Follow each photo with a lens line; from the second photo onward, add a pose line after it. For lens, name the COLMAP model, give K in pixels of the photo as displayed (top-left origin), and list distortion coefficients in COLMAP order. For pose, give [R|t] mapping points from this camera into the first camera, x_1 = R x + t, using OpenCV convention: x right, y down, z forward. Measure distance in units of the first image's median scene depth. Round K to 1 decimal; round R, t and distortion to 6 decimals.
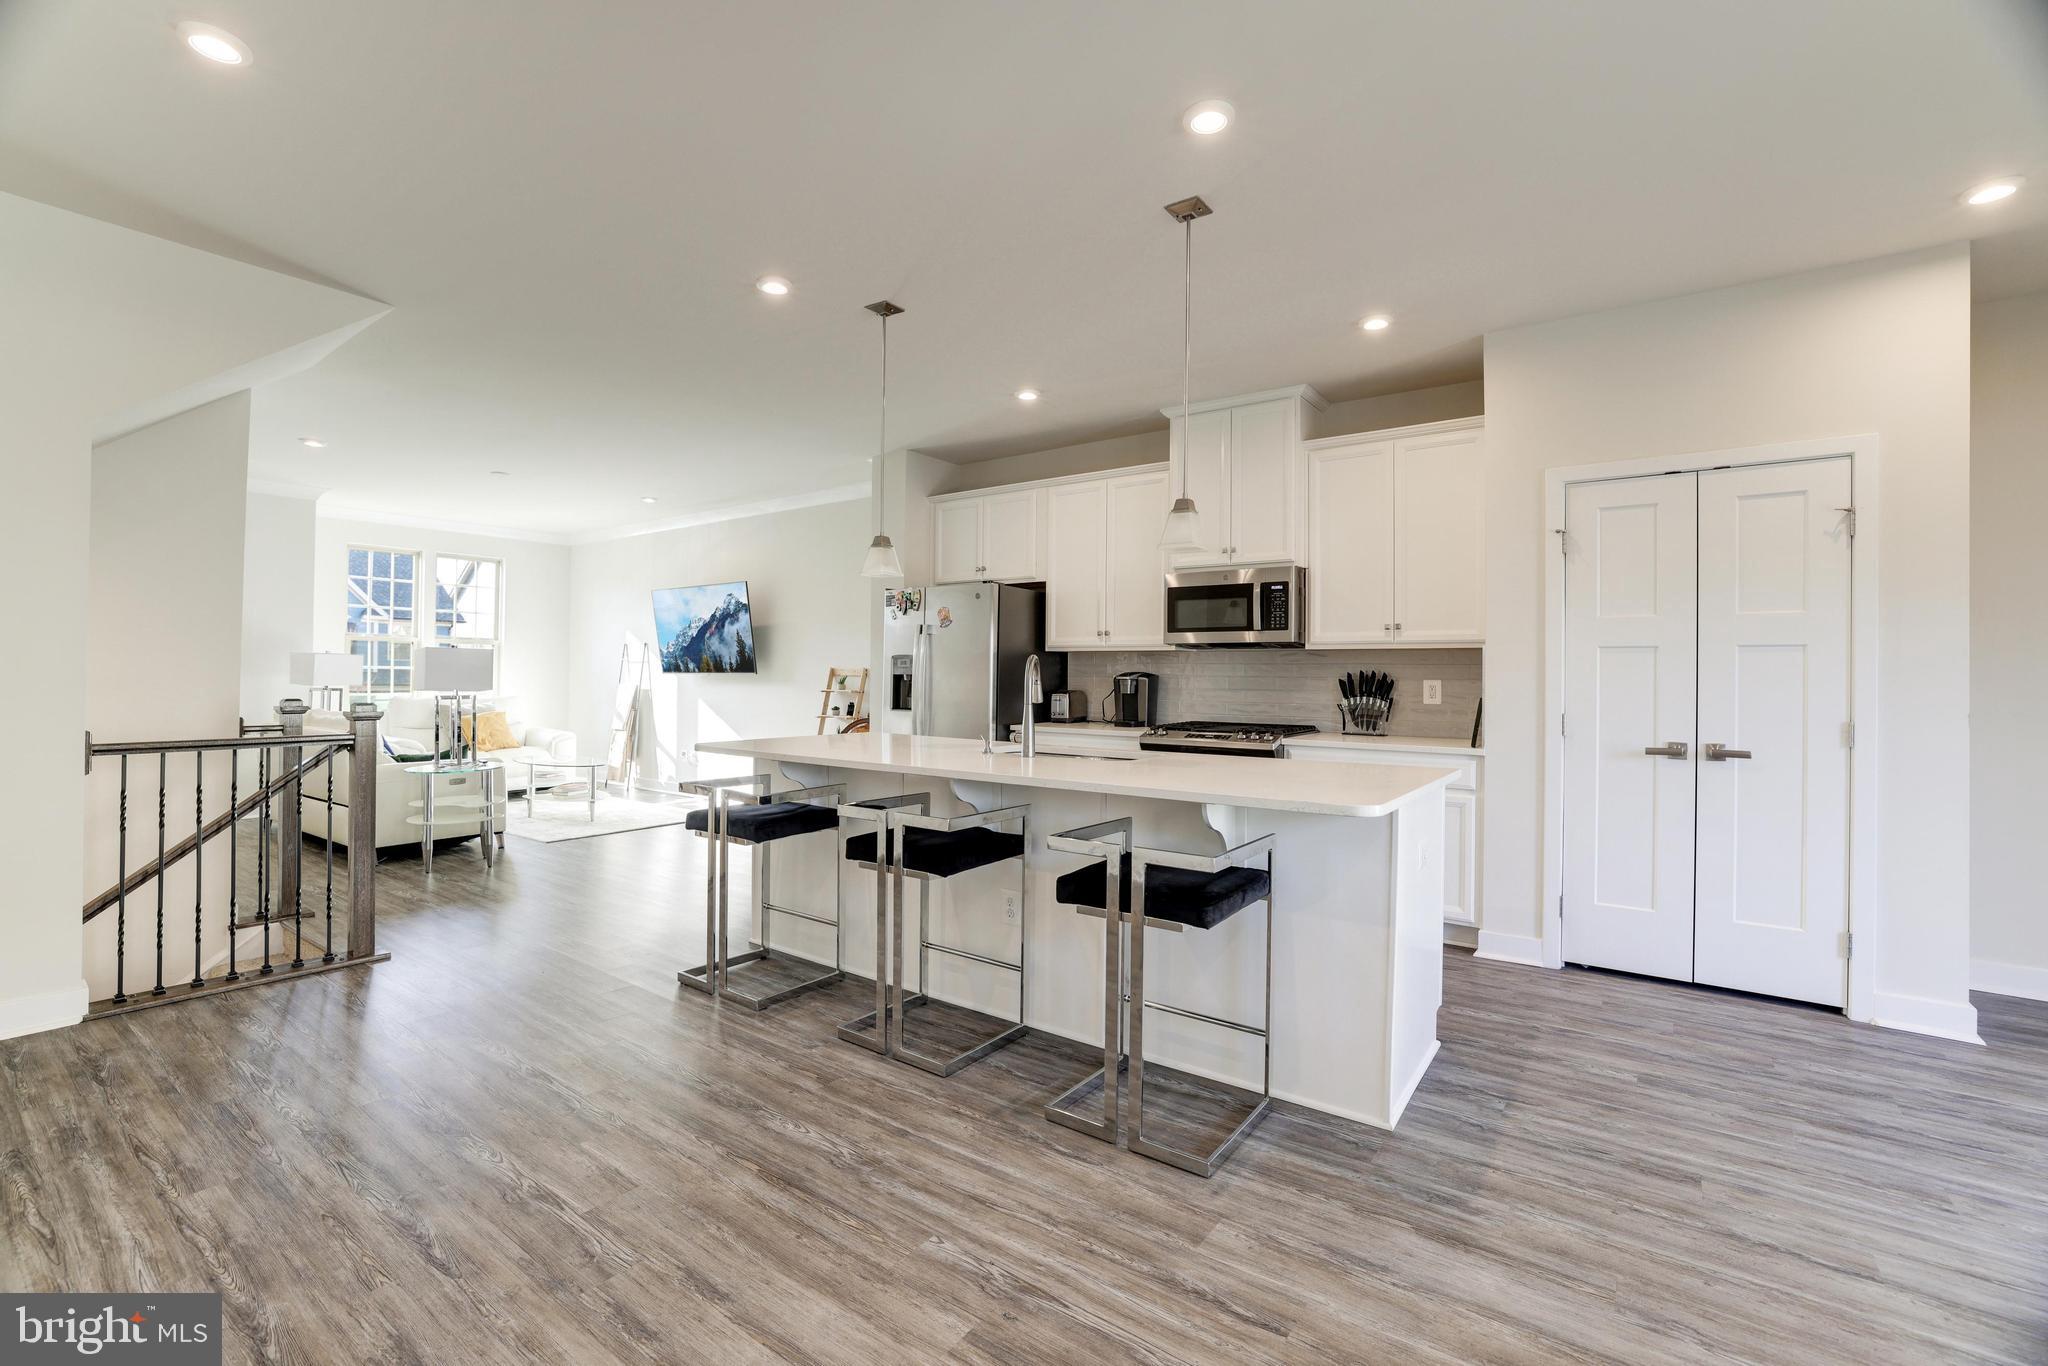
lens RADIAL K [[886.9, 0, 1025.3], [0, 886.9, 669.1], [0, 0, 1]] dist [-0.040449, 0.013342]
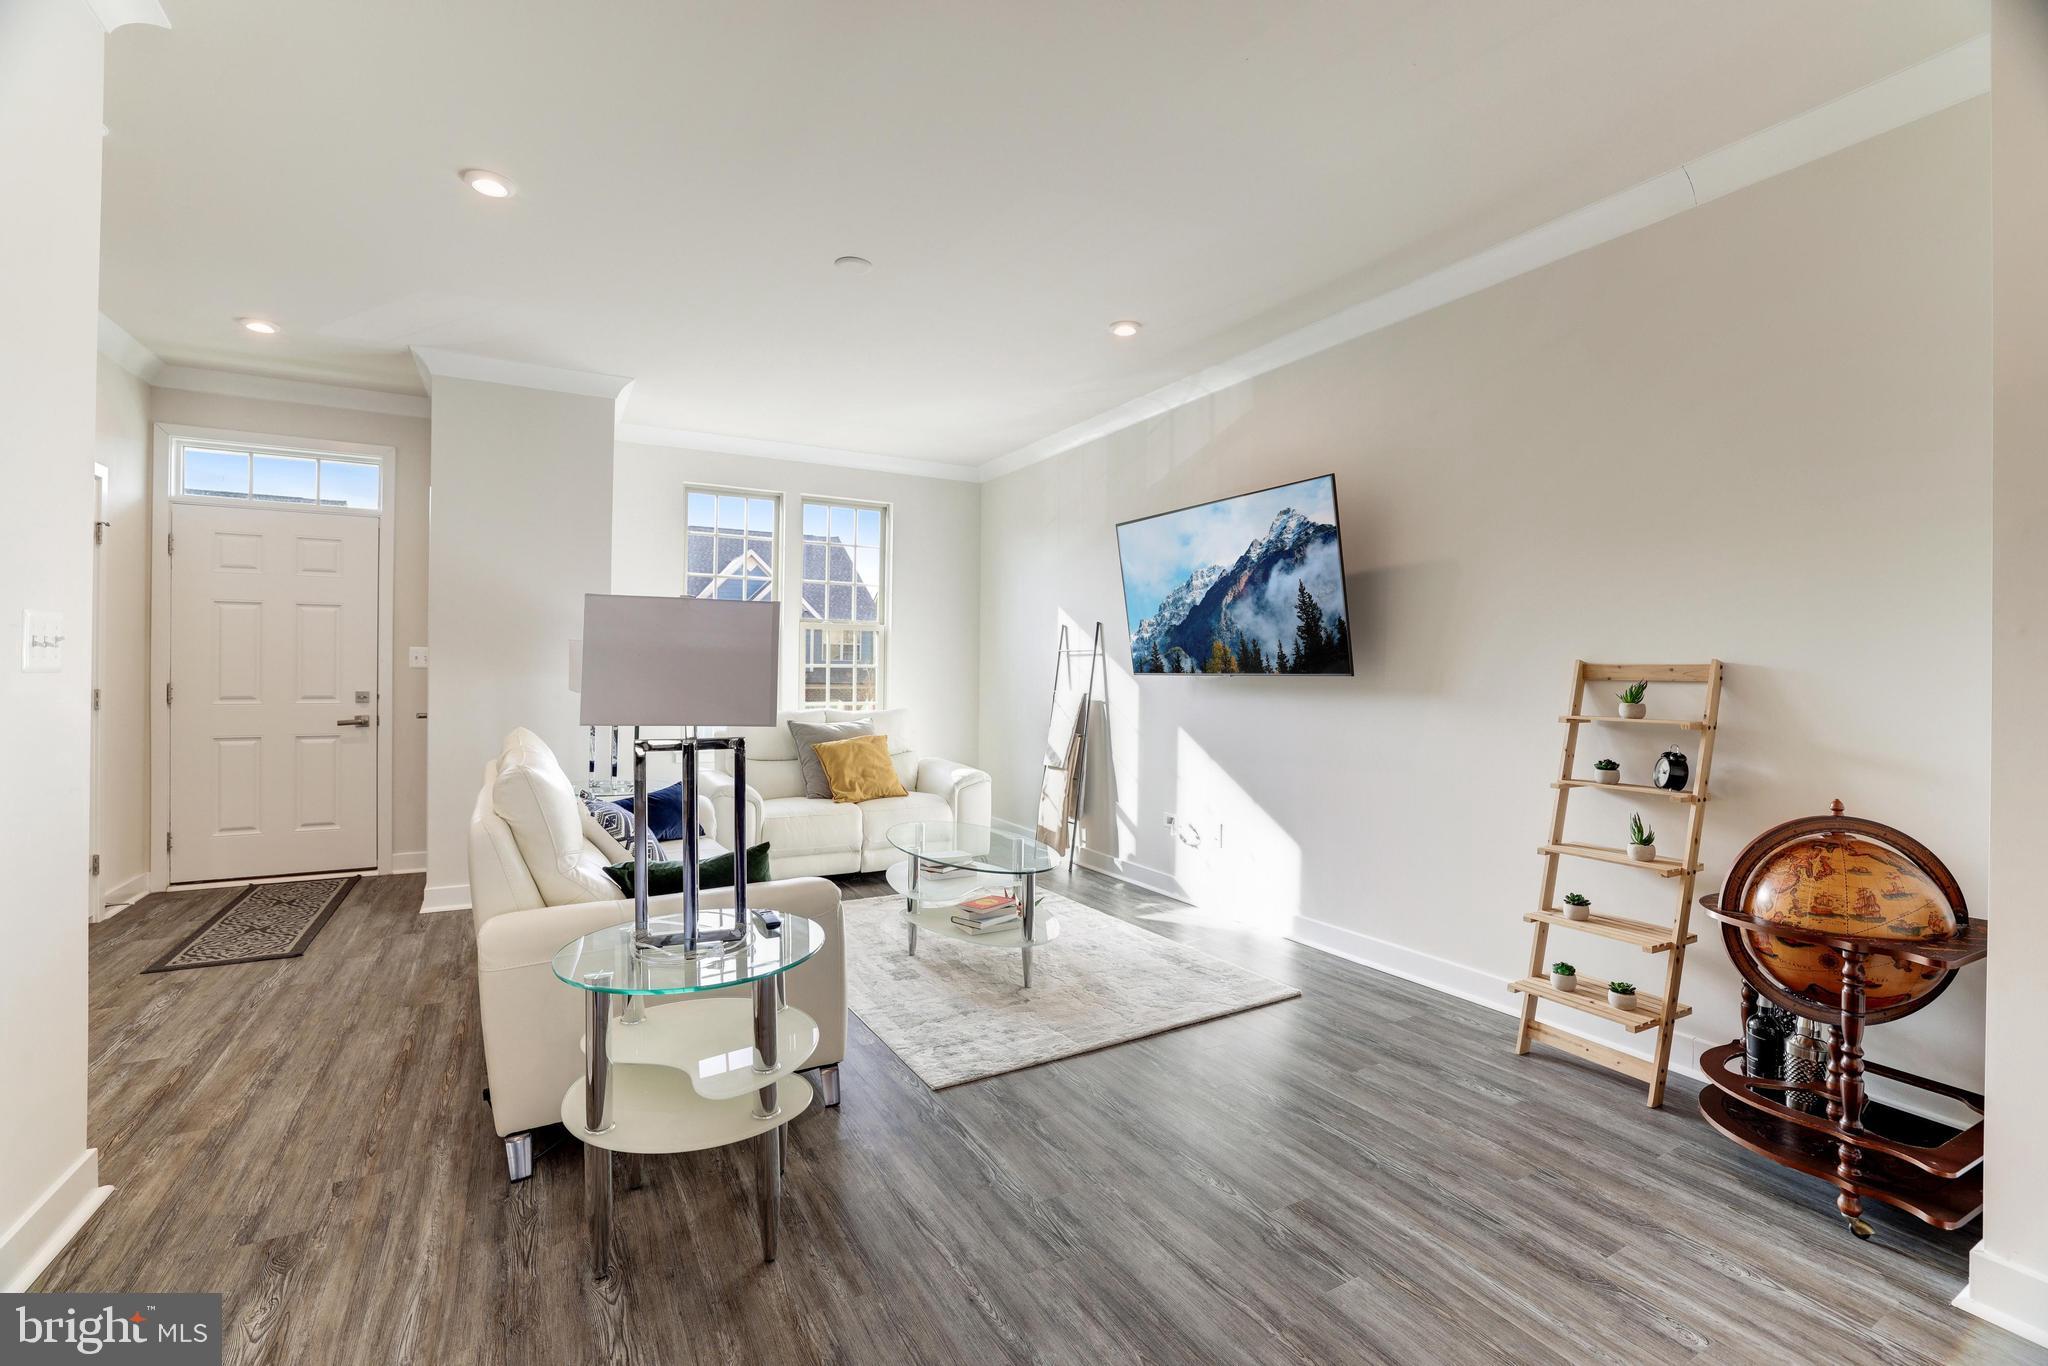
lens RADIAL K [[873.5, 0, 1025.1], [0, 873.5, 672.9], [0, 0, 1]] dist [-0.022744, 0.003742]
pose [[0.911504, 0.000835, -0.411291, -0.569350], [0.001400, 0.999986, 0.005133, 0.002620], [0.411290, -0.005255, 0.911490, 1.080675]]
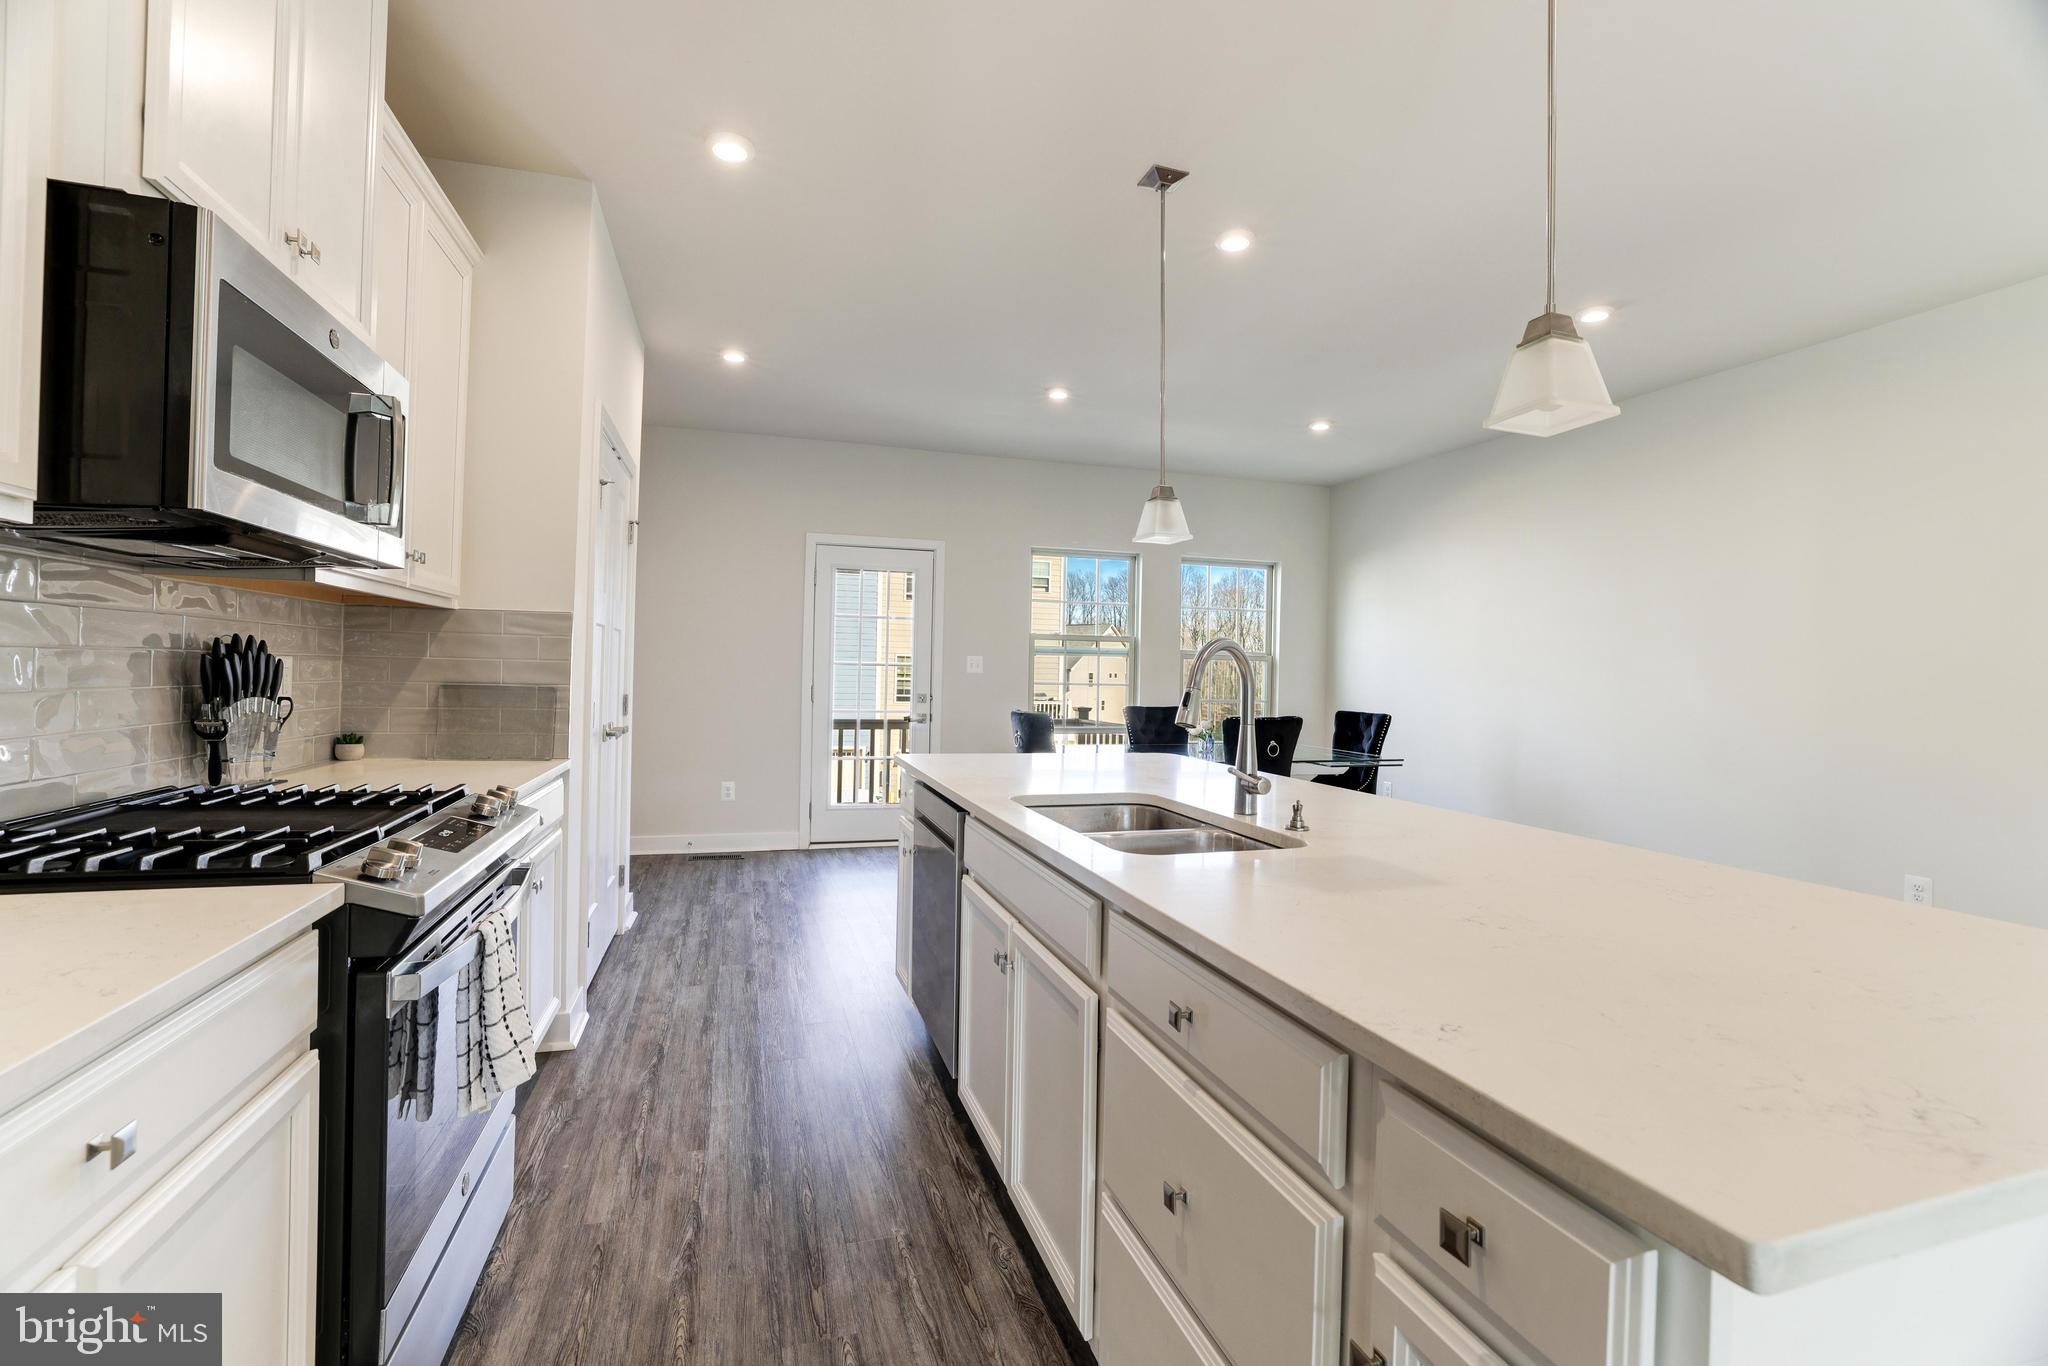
lens RADIAL K [[886.9, 0, 1027.0], [0, 886.9, 665.6], [0, 0, 1]] dist [-0.040449, 0.013342]
pose [[-0.807647, -0.020051, 0.589325, -0.206317], [-0.030657, 0.999498, -0.008008, 0.010774], [-0.588869, -0.024535, -0.807856, 1.419138]]
